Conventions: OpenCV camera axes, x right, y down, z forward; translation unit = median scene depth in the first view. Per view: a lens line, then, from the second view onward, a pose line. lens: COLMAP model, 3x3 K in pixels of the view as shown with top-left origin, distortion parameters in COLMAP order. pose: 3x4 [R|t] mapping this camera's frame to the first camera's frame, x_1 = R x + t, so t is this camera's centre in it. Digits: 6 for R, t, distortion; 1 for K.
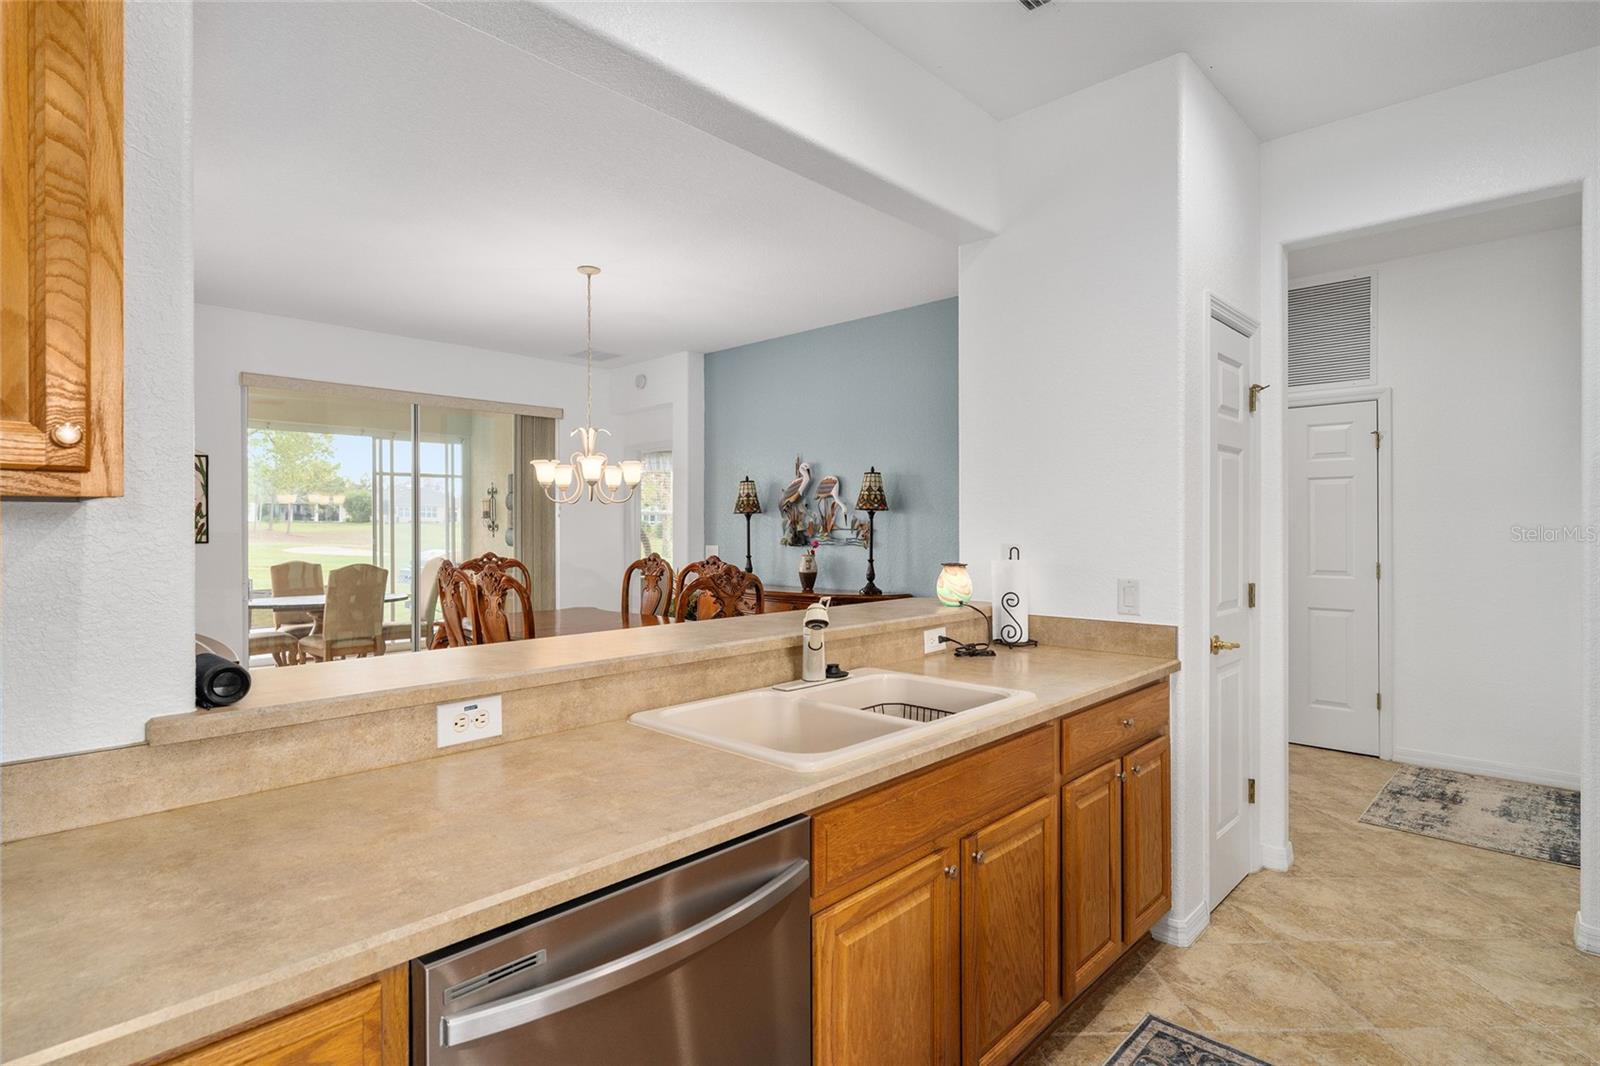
lens RADIAL K [[820.3, 0, 813.7], [0, 820.3, 531.0], [0, 0, 1]] dist [0.002175, 0.000884]
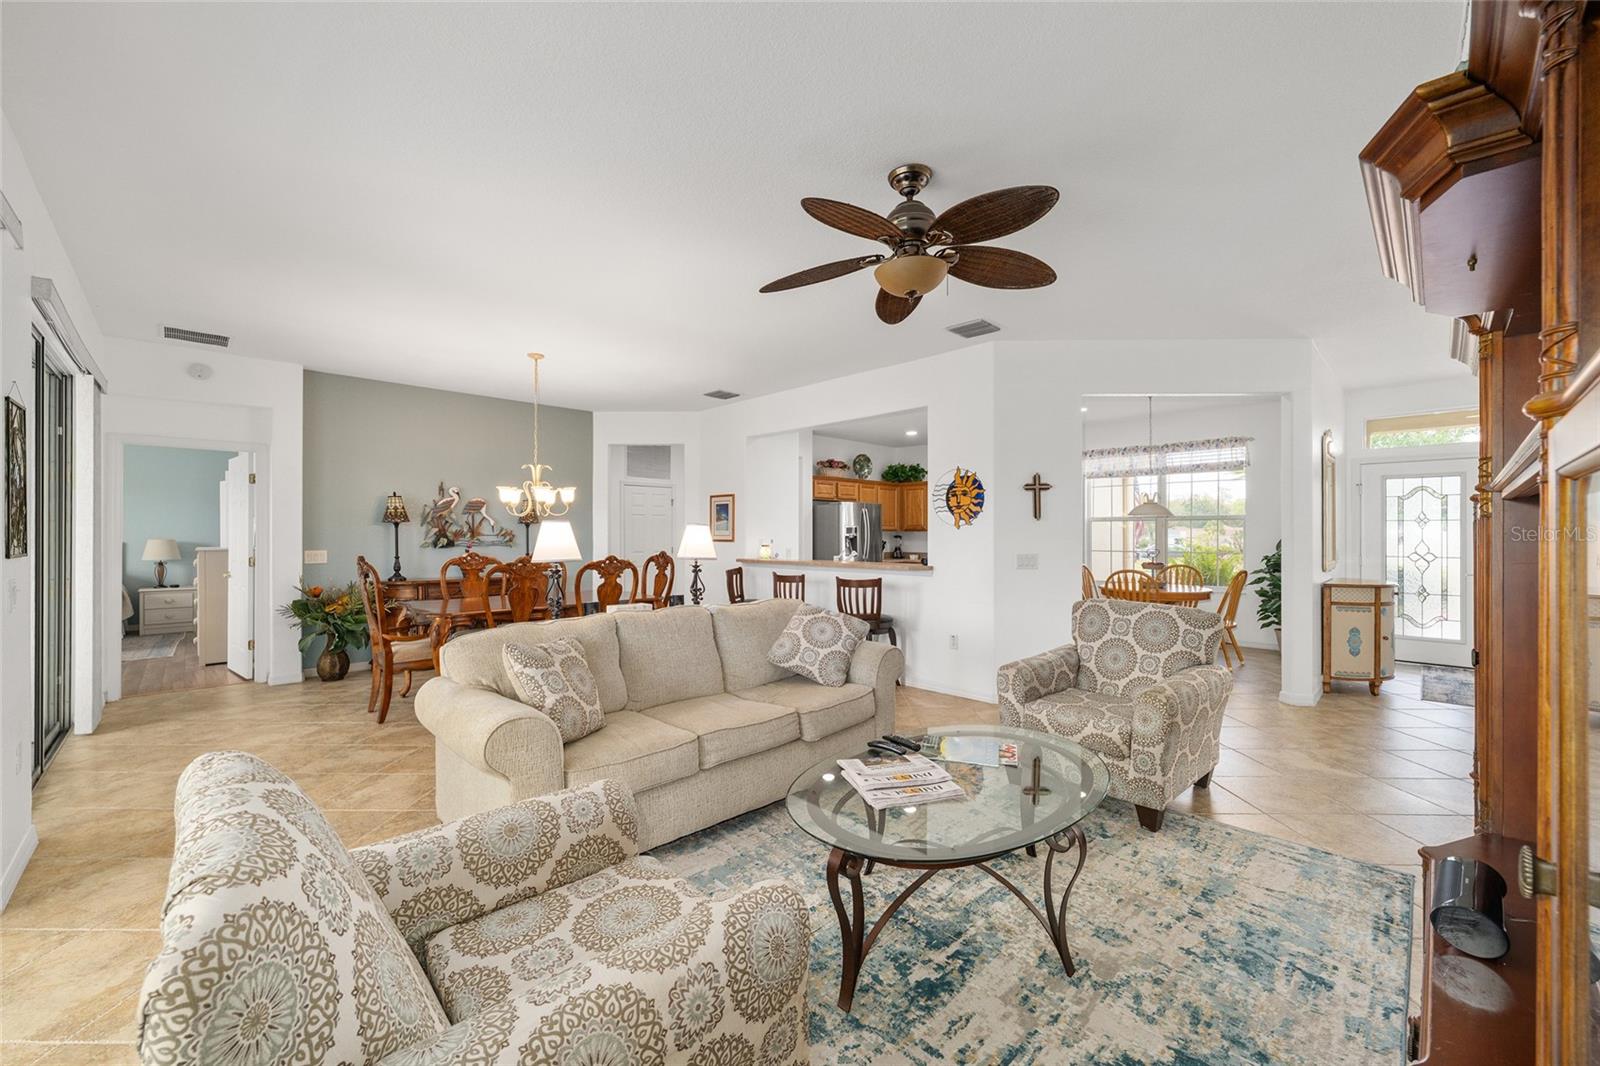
lens RADIAL K [[632.5, 0, 788.1], [0, 632.5, 541.6], [0, 0, 1]] dist [-0.004581, 0.000948]
pose [[0.016420, -0.007847, 0.999834, -1.423454], [0.005520, 0.999955, 0.007757, 0.004668], [-0.999850, 0.005392, 0.016462, 0.551054]]
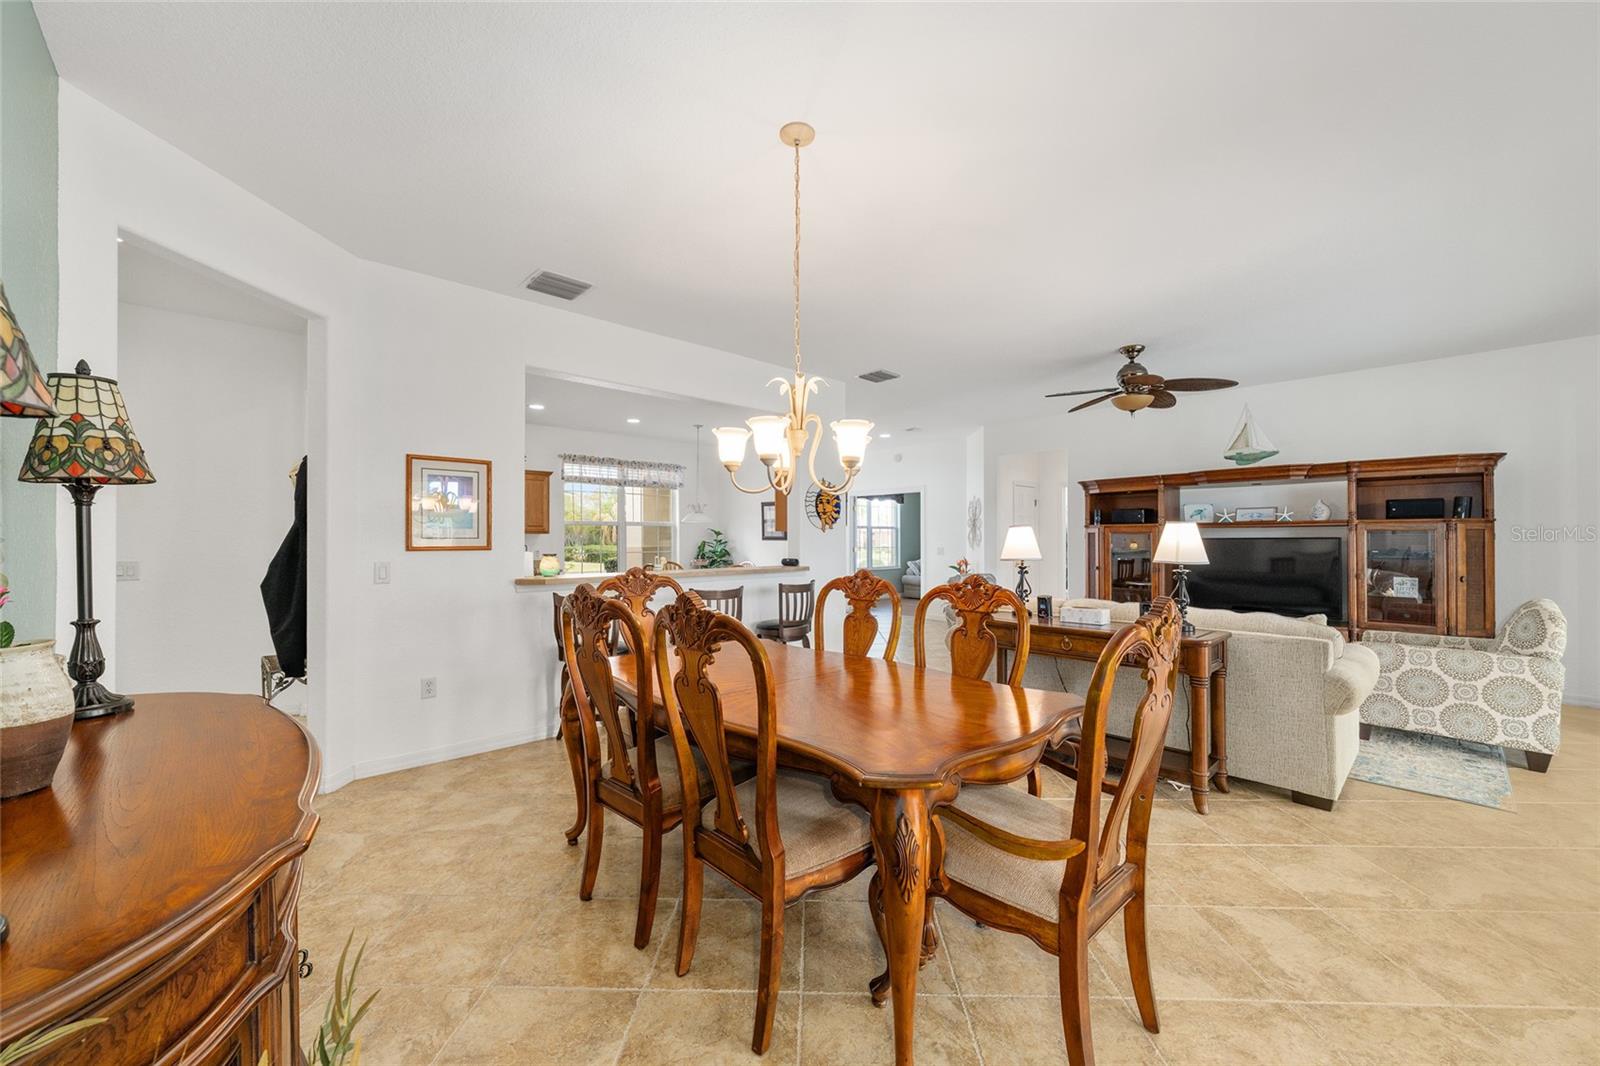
lens RADIAL K [[632.5, 0, 786.4], [0, 632.5, 535.5], [0, 0, 1]] dist [-0.004581, 0.000948]
pose [[-0.998604, 0.001839, 0.052789, -0.281074], [0.001883, 0.999998, 0.000775, -0.001470], [-0.052788, 0.000873, -0.998605, 1.572985]]
